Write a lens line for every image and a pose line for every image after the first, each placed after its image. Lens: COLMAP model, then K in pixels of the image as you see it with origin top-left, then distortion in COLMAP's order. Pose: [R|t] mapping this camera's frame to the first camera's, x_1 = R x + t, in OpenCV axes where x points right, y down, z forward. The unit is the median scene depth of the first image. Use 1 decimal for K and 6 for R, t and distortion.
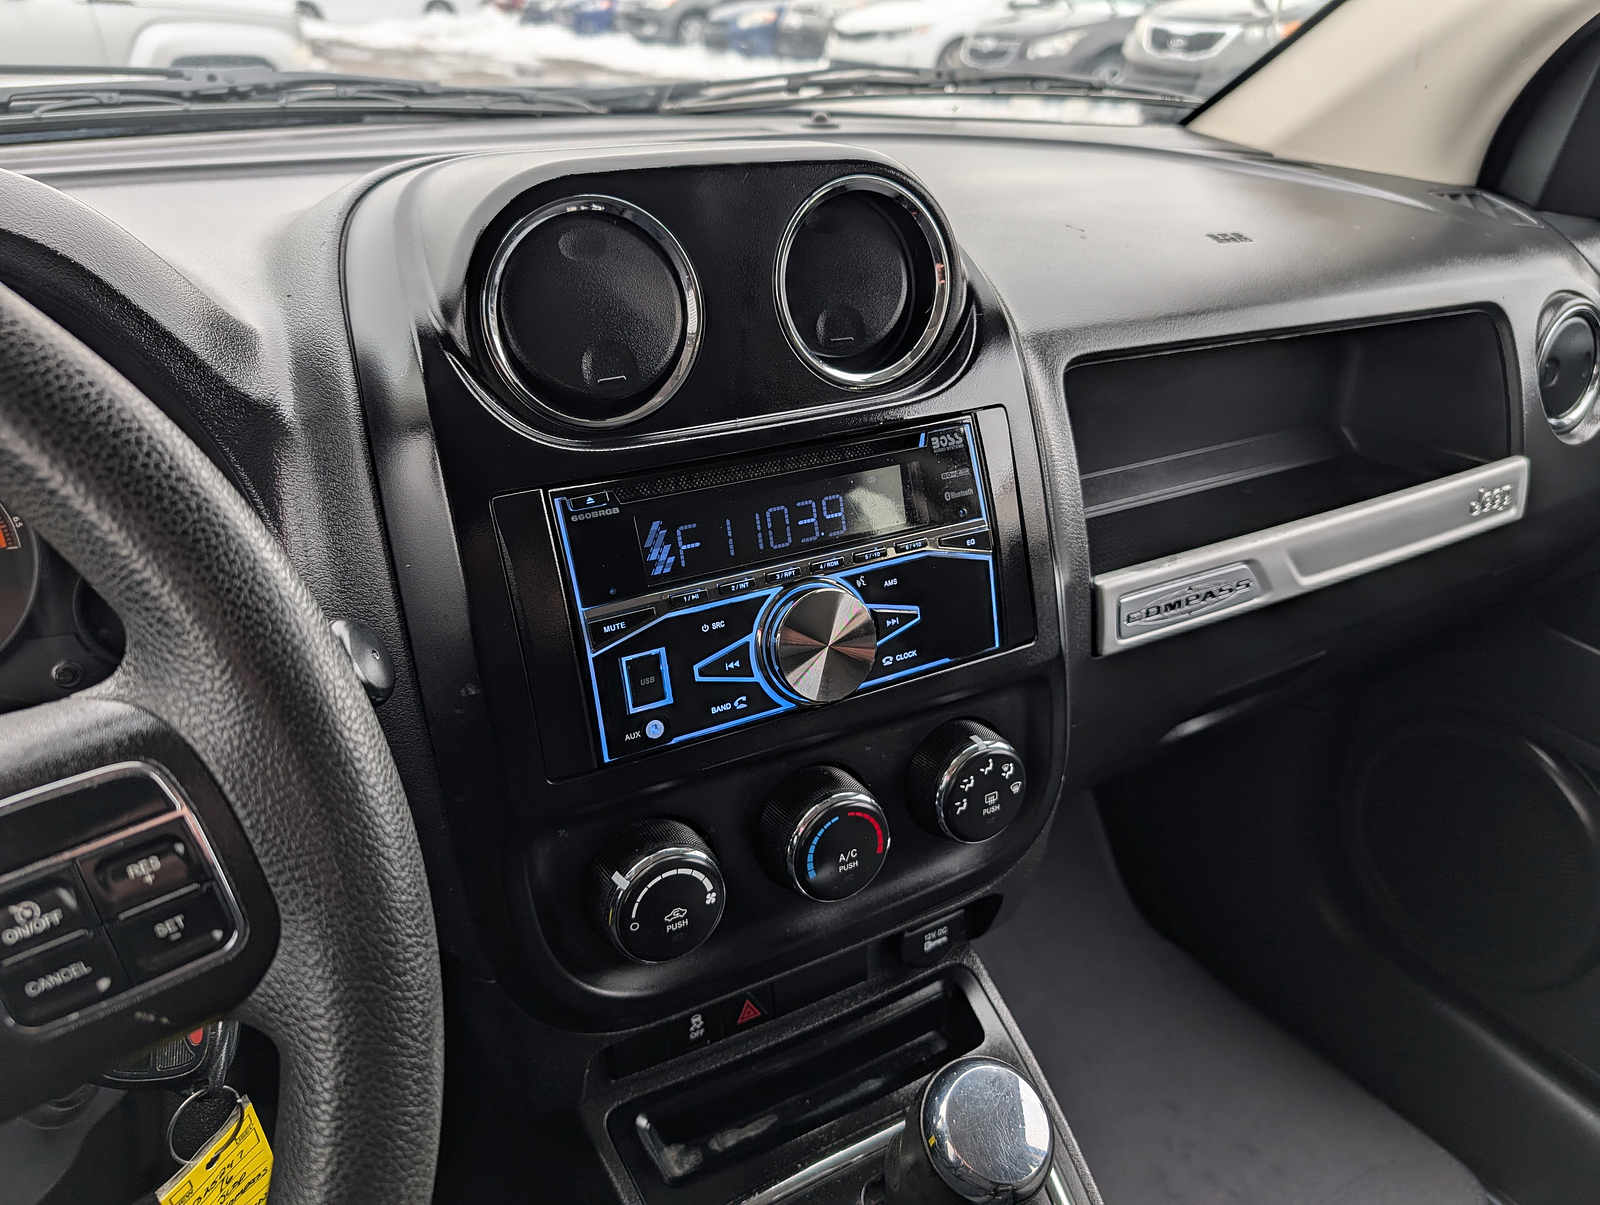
lens RADIAL K [[1146.6, 0, 800.4], [0, 1146.6, 602.8], [0, 0, 1]] dist [0.019009, -0.019204]
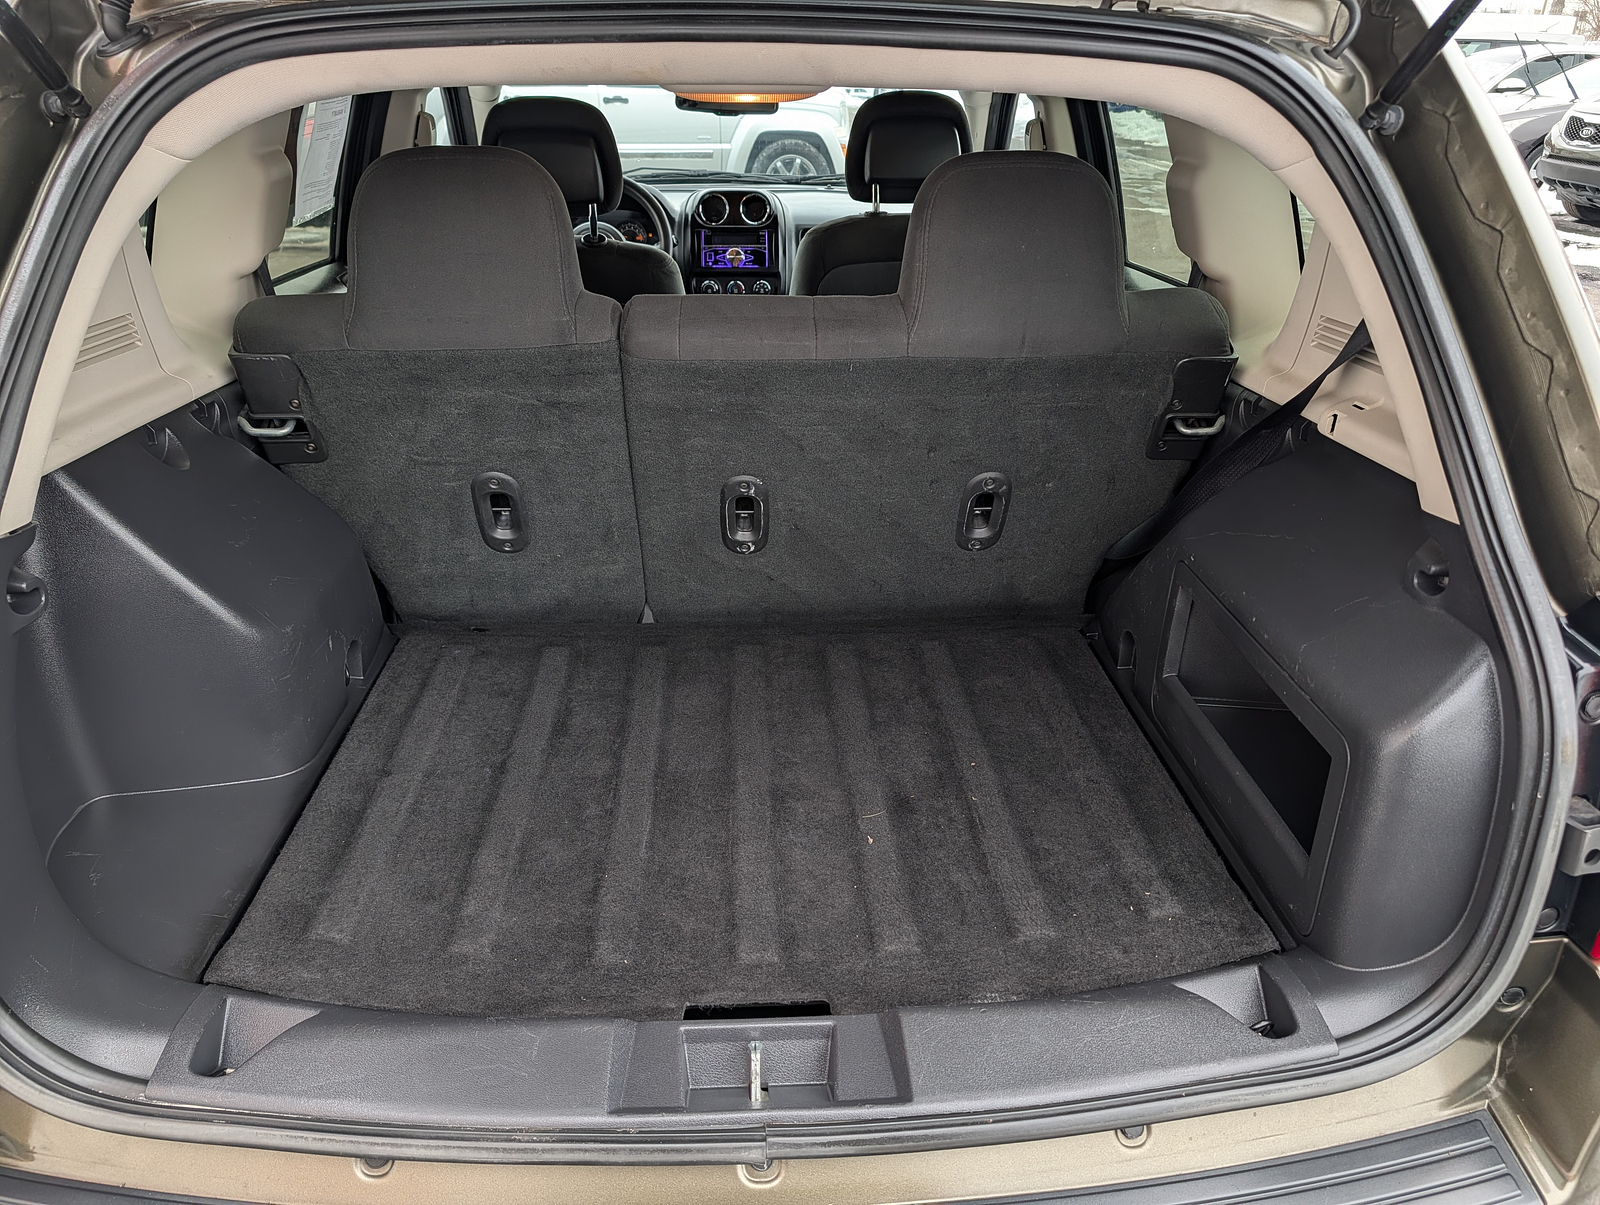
lens RADIAL K [[1146.6, 0, 804.7], [0, 1146.6, 616.8], [0, 0, 1]] dist [0.019009, -0.019204]
pose [[0.899319, 0.182362, -0.397454, 3.068918], [-0.196423, 0.980504, 0.005434, 1.768848], [0.390696, 0.073182, 0.917606, -4.392726]]
